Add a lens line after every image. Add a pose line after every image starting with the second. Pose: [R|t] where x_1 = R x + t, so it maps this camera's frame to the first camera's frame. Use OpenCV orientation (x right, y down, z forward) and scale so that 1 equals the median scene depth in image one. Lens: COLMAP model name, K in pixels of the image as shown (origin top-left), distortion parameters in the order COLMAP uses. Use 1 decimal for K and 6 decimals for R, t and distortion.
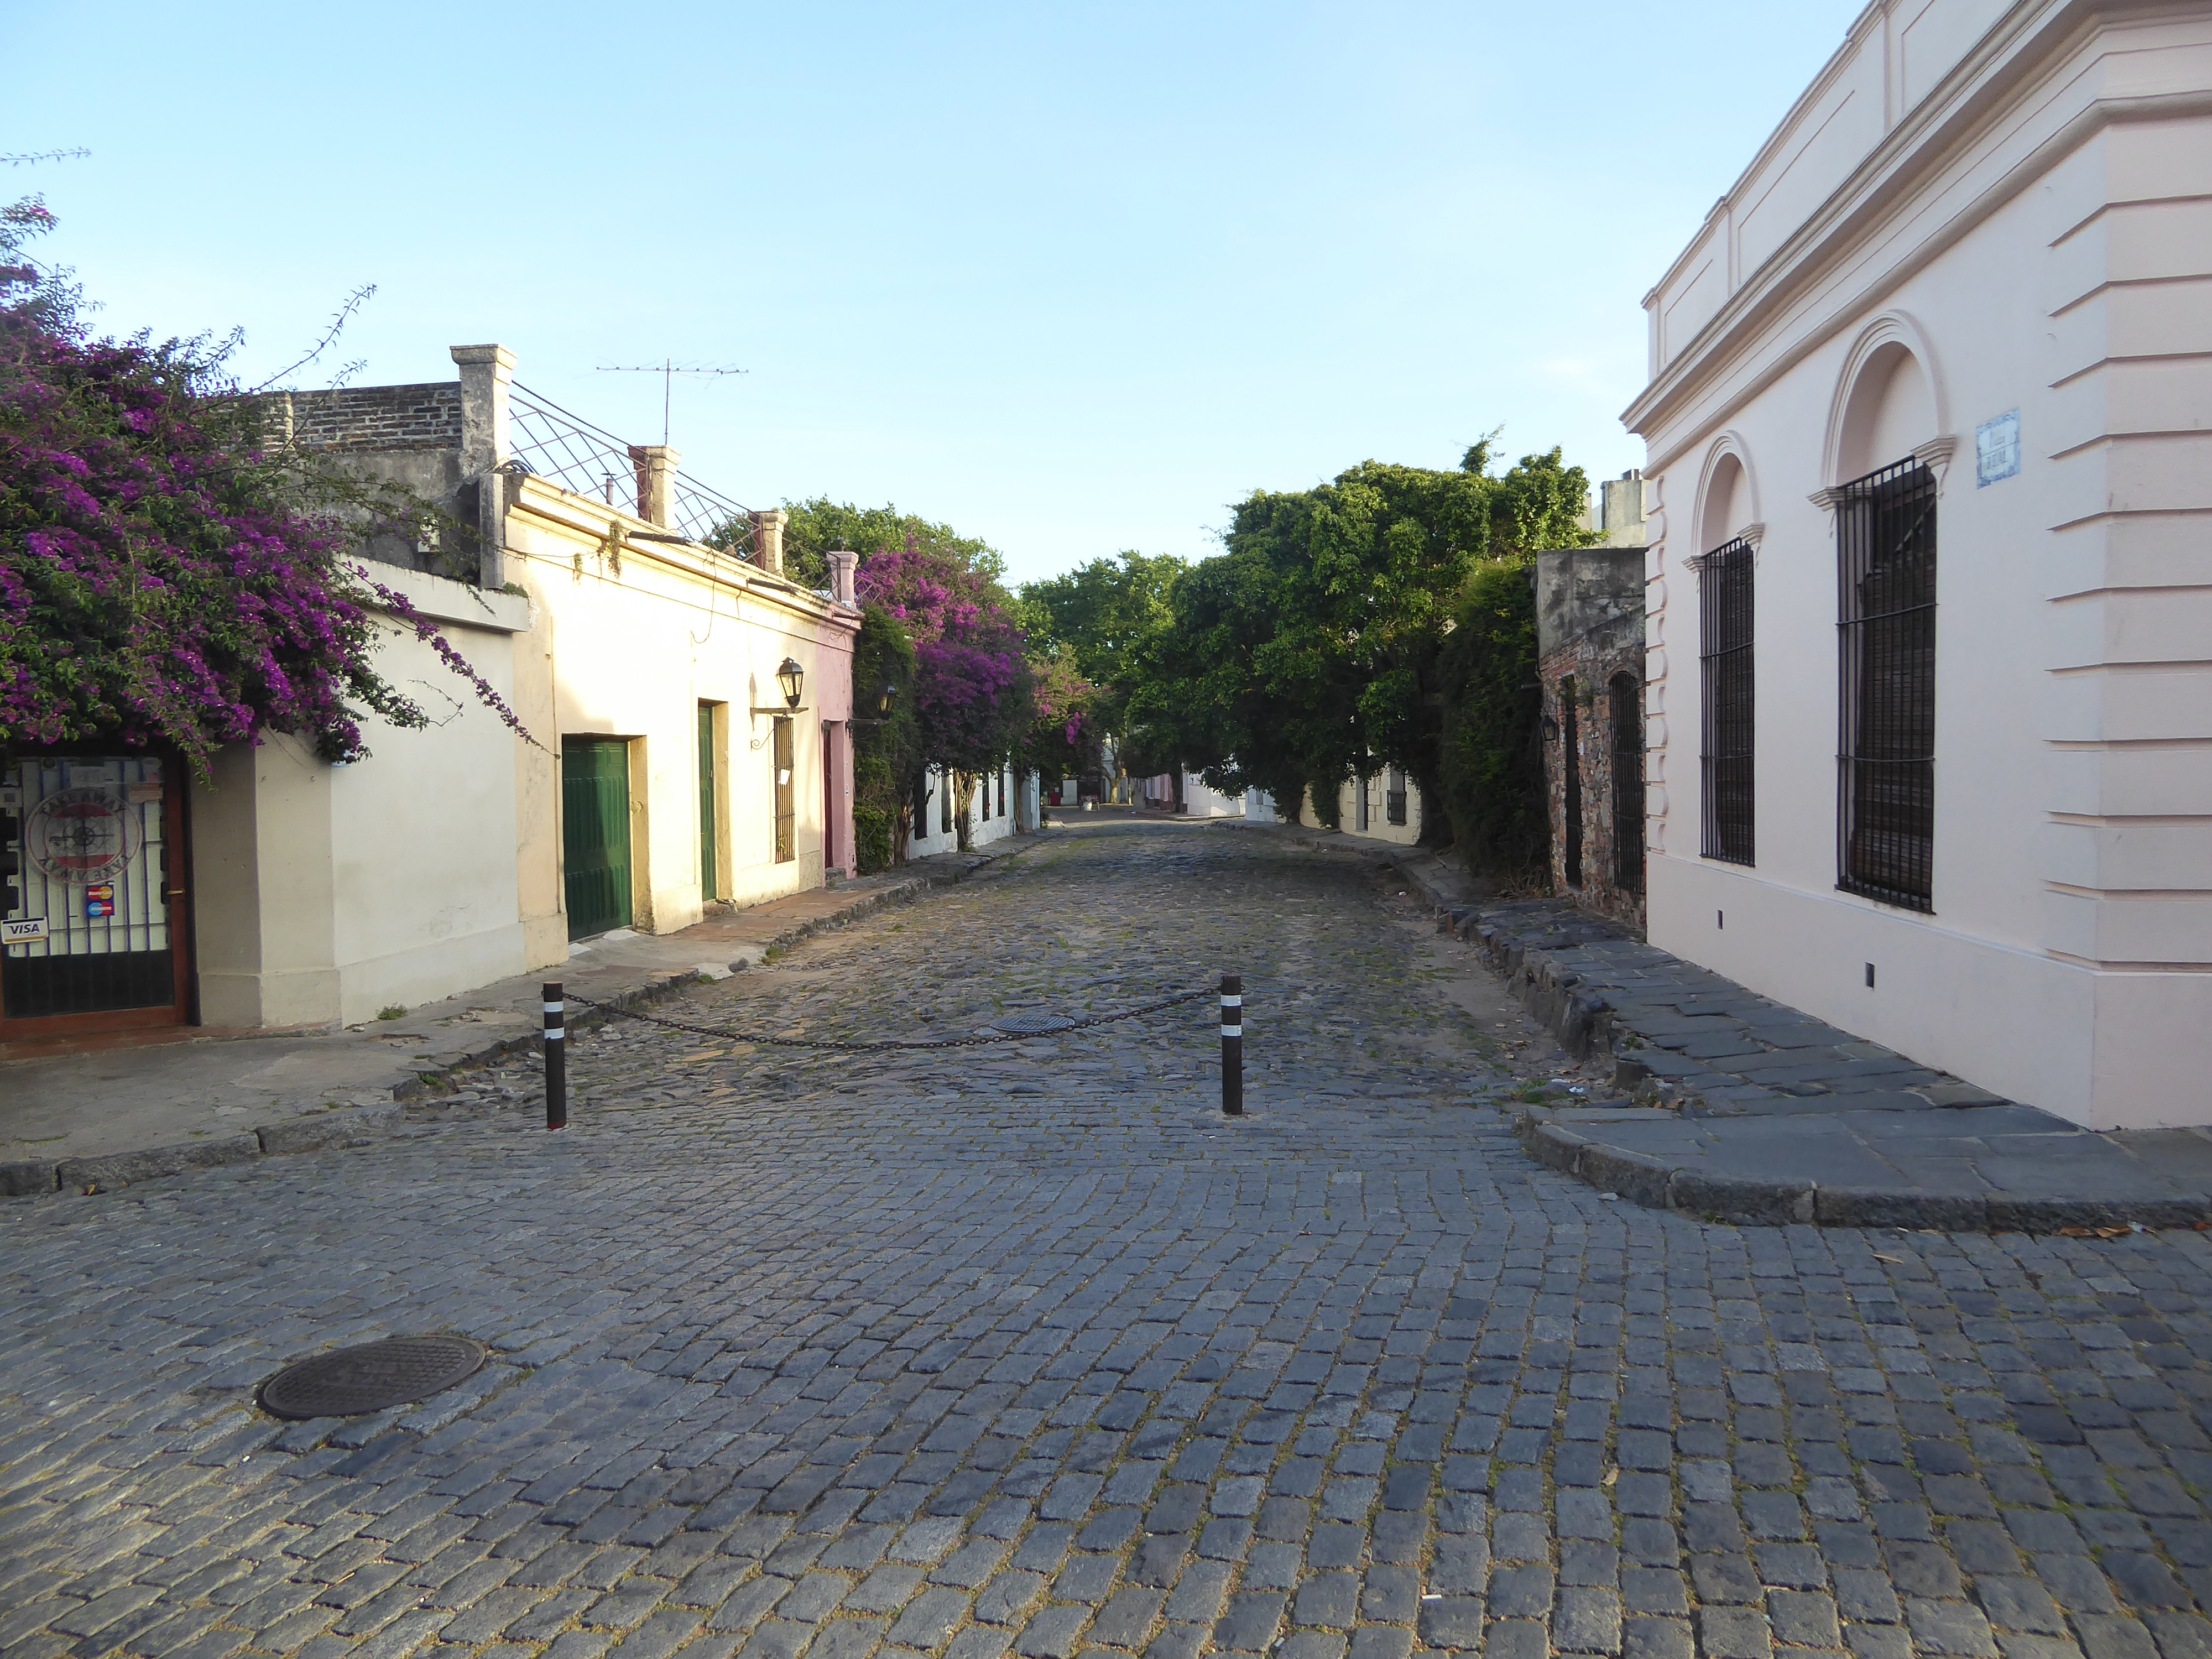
lens RADIAL K [[1563.9, 0, 1100.9], [0, 1563.9, 837.9], [0, 0, 1]] dist [-0.040310, 0.005795]
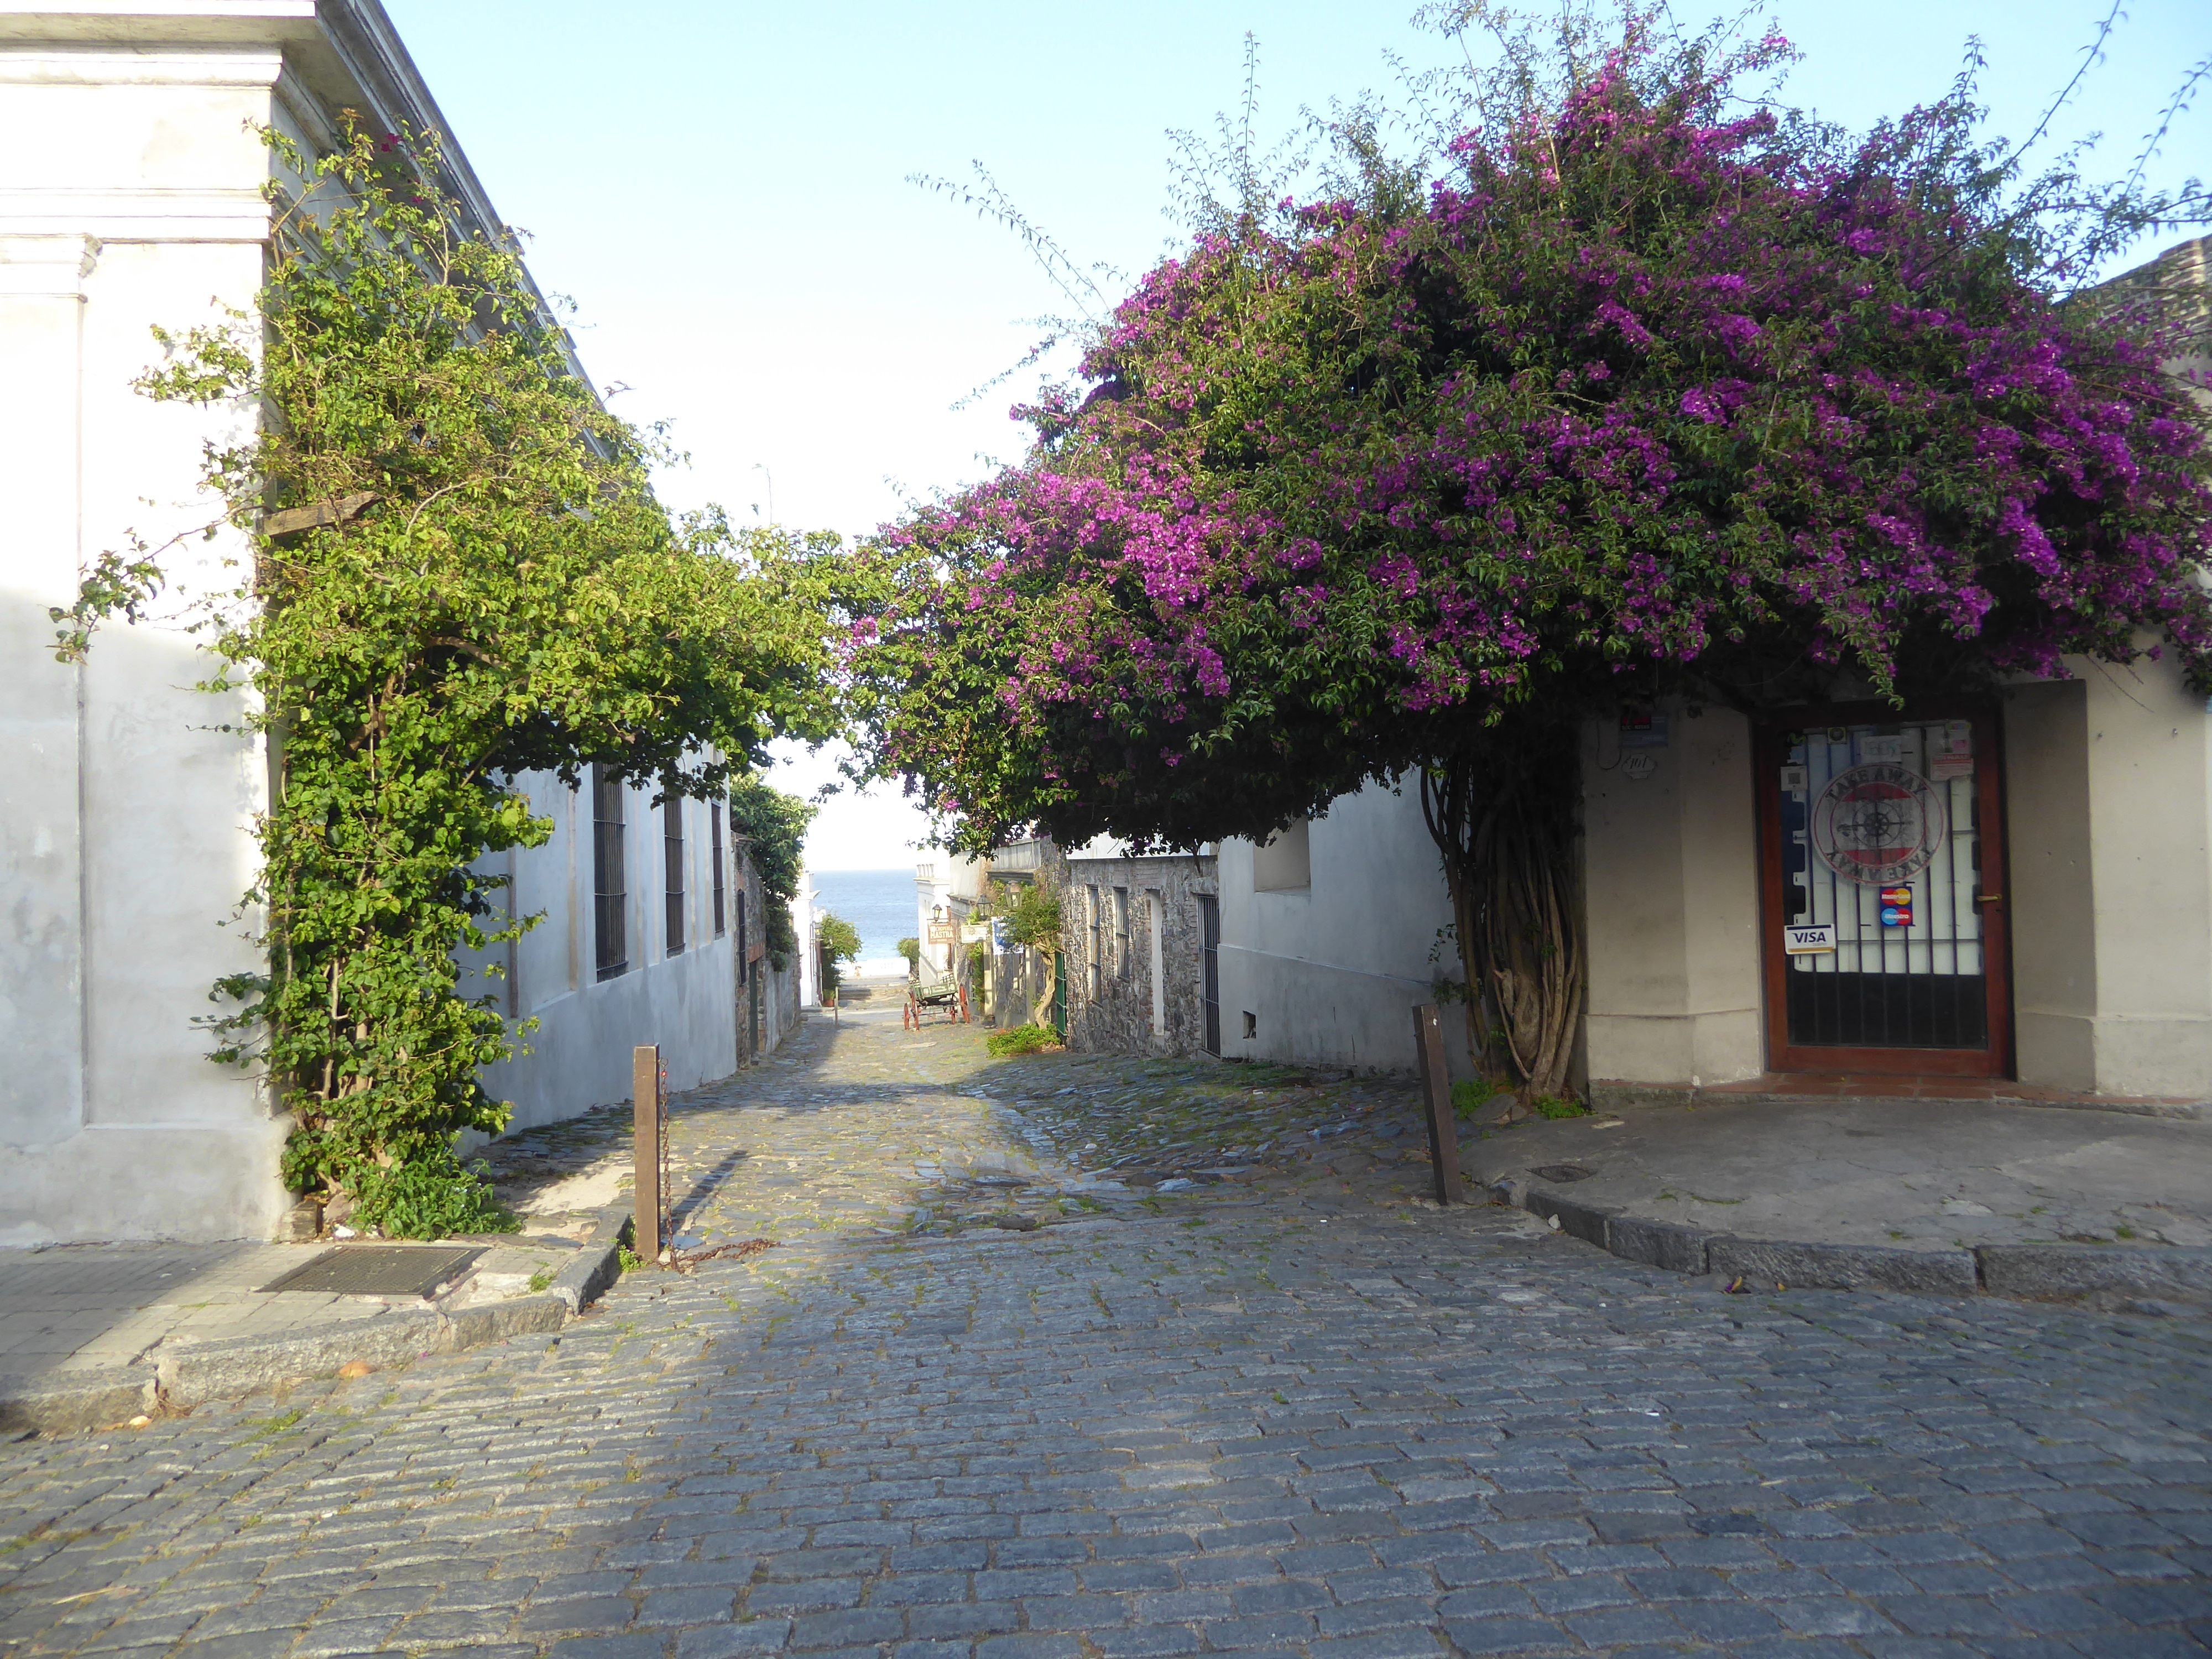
lens RADIAL K [[1563.9, 0, 1100.9], [0, 1563.9, 837.9], [0, 0, 1]] dist [-0.040310, 0.005795]
pose [[0.381102, -0.017349, -0.924370, -0.075145], [-0.017108, 0.999520, -0.025813, 0.033547], [0.924375, 0.025652, 0.380622, 0.326168]]
